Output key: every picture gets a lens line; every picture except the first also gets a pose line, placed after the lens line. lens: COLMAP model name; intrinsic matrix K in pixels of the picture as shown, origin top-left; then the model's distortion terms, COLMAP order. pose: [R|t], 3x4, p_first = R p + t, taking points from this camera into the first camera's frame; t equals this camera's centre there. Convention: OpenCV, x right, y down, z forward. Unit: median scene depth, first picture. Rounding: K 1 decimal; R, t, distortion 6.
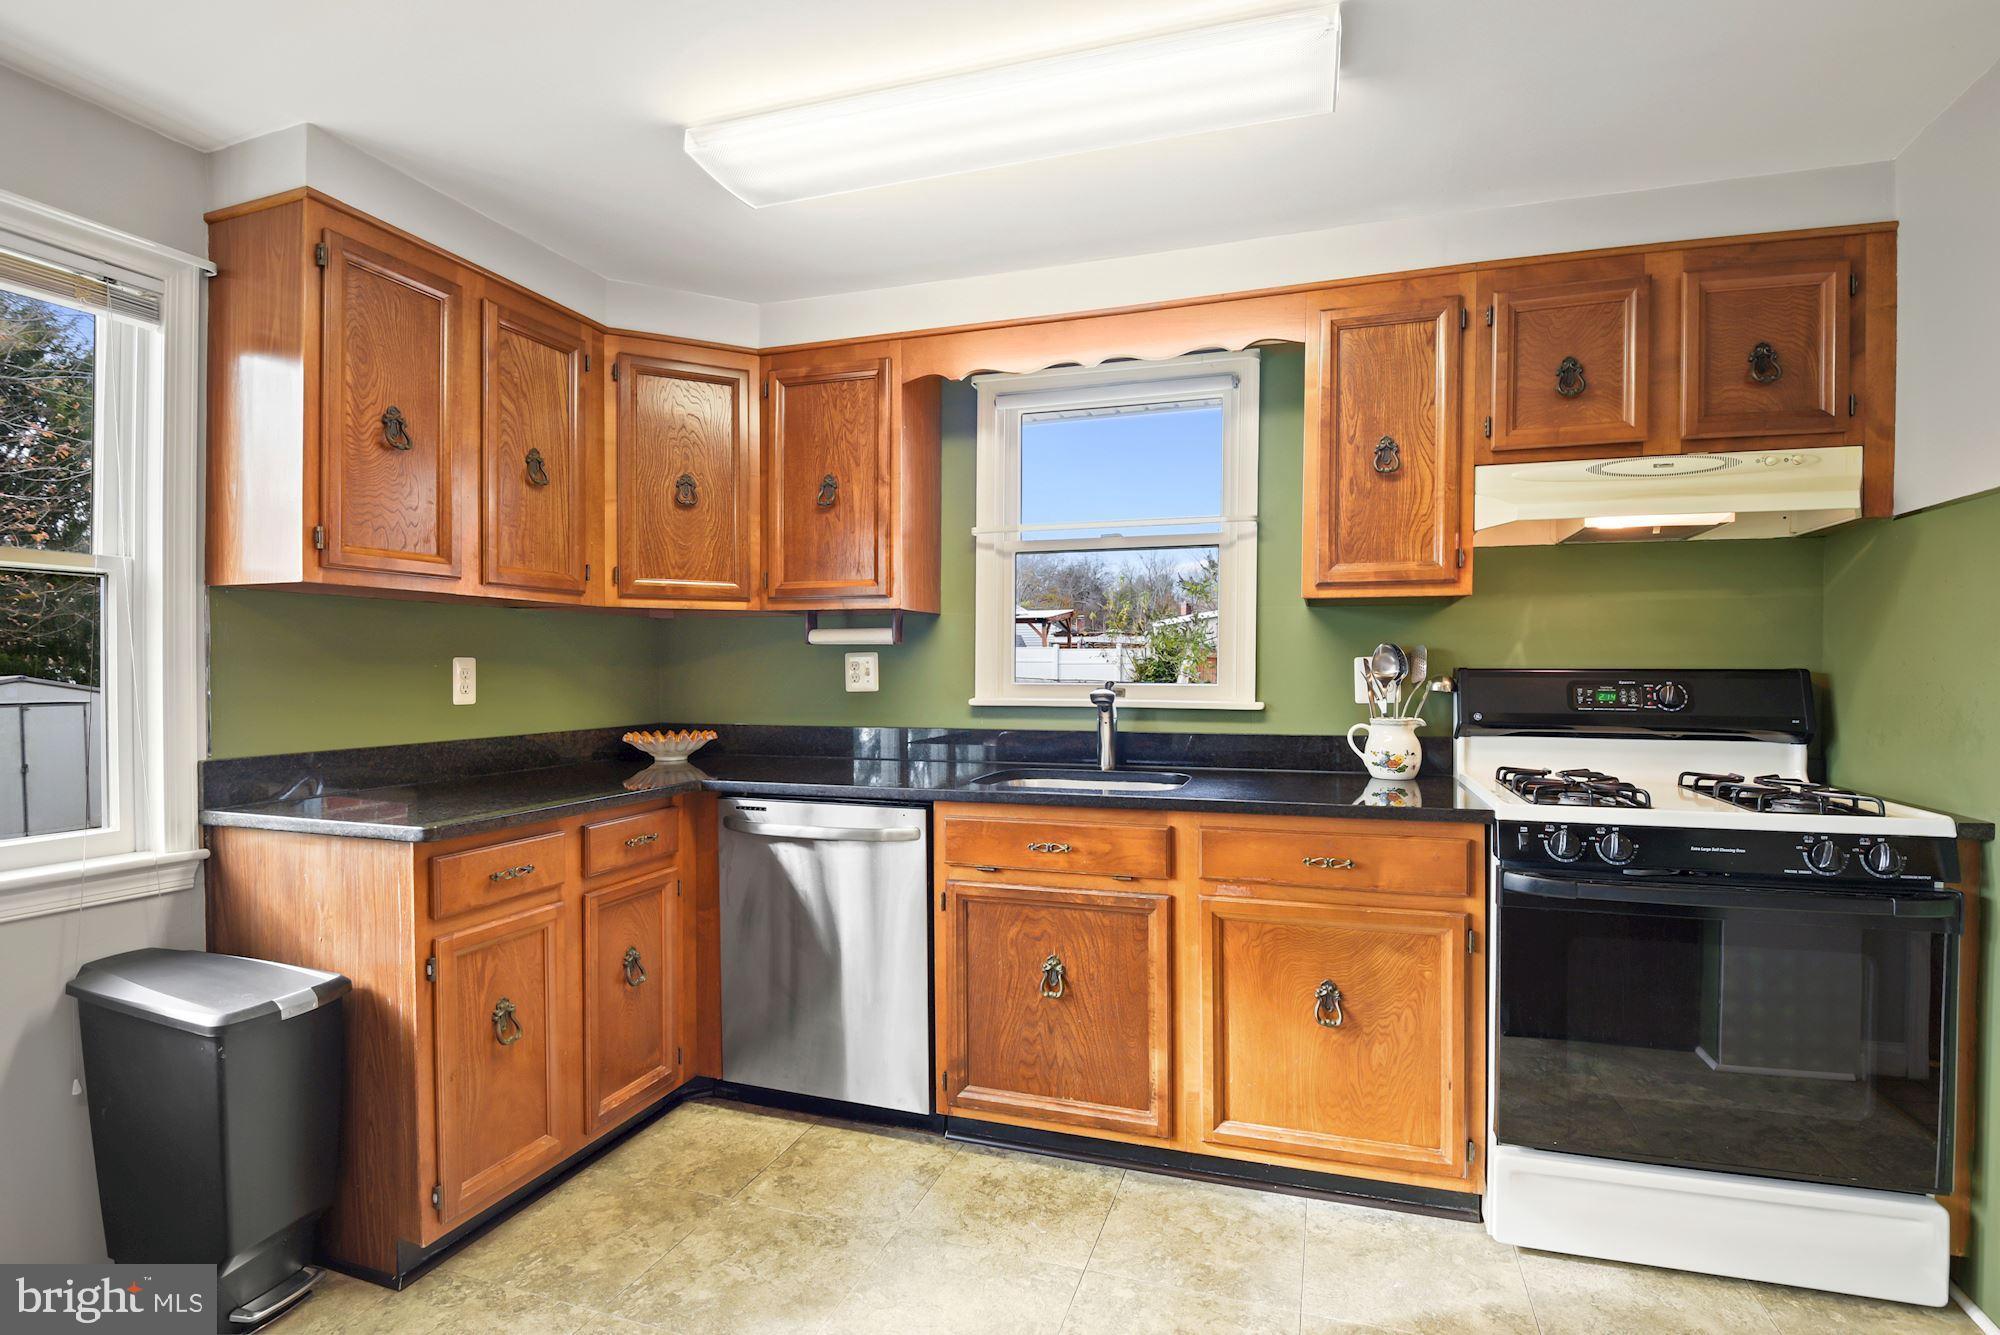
lens RADIAL K [[913.5, 0, 1030.0], [0, 913.5, 677.9], [0, 0, 1]] dist [0.000429, -0.021001]
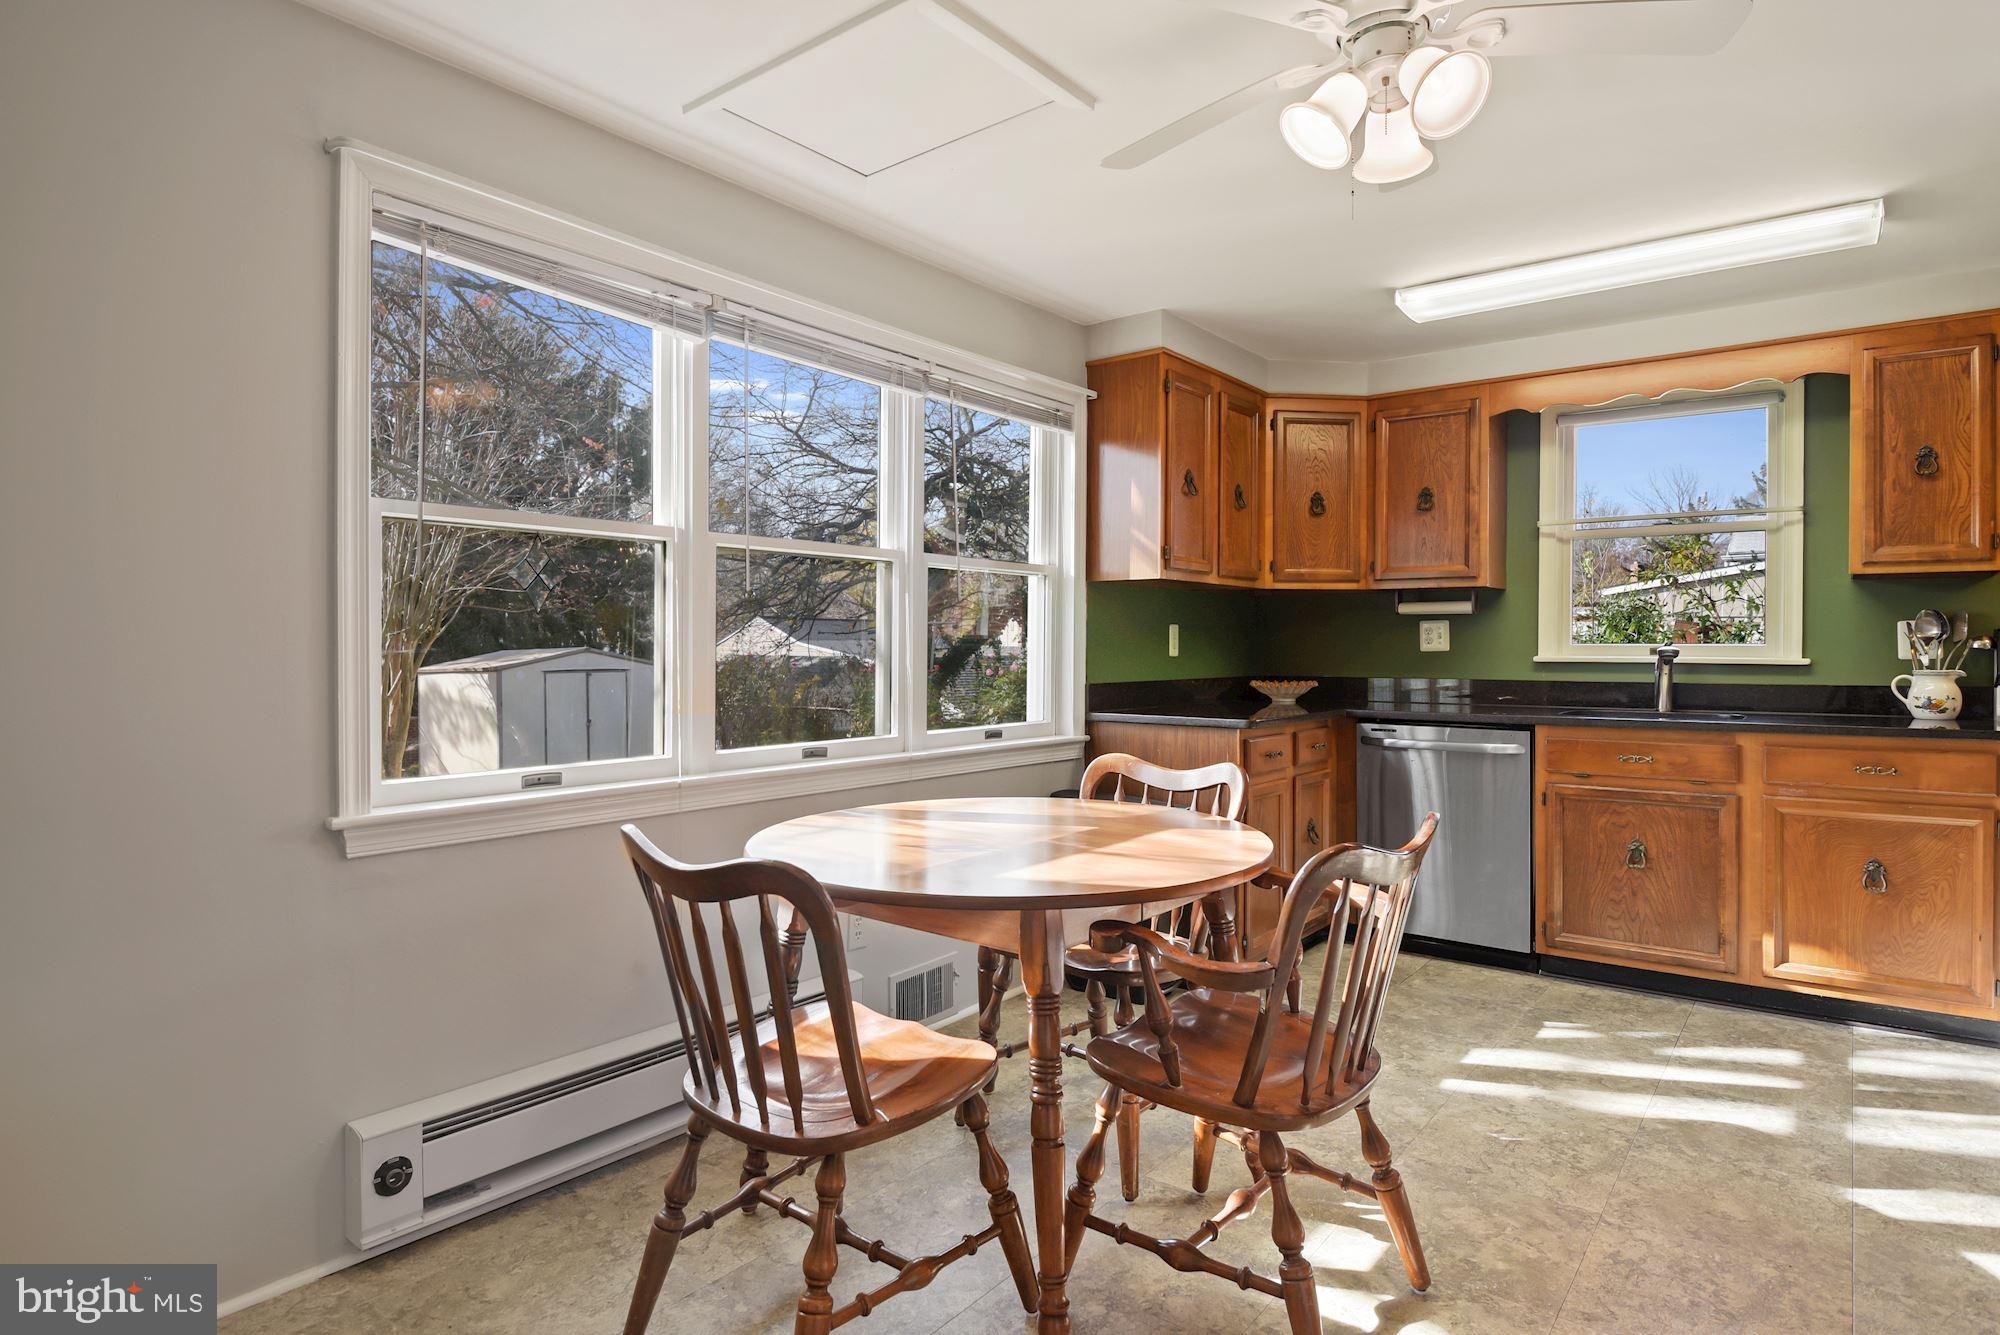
lens RADIAL K [[1036.2, 0, 1050.2], [0, 1036.2, 645.8], [0, 0, 1]] dist [-0.002693, -0.020938]
pose [[0.940051, 0.002280, -0.341026, -0.267640], [-0.006043, 0.999932, -0.009971, 0.034363], [0.340980, 0.011434, 0.940001, -0.741042]]
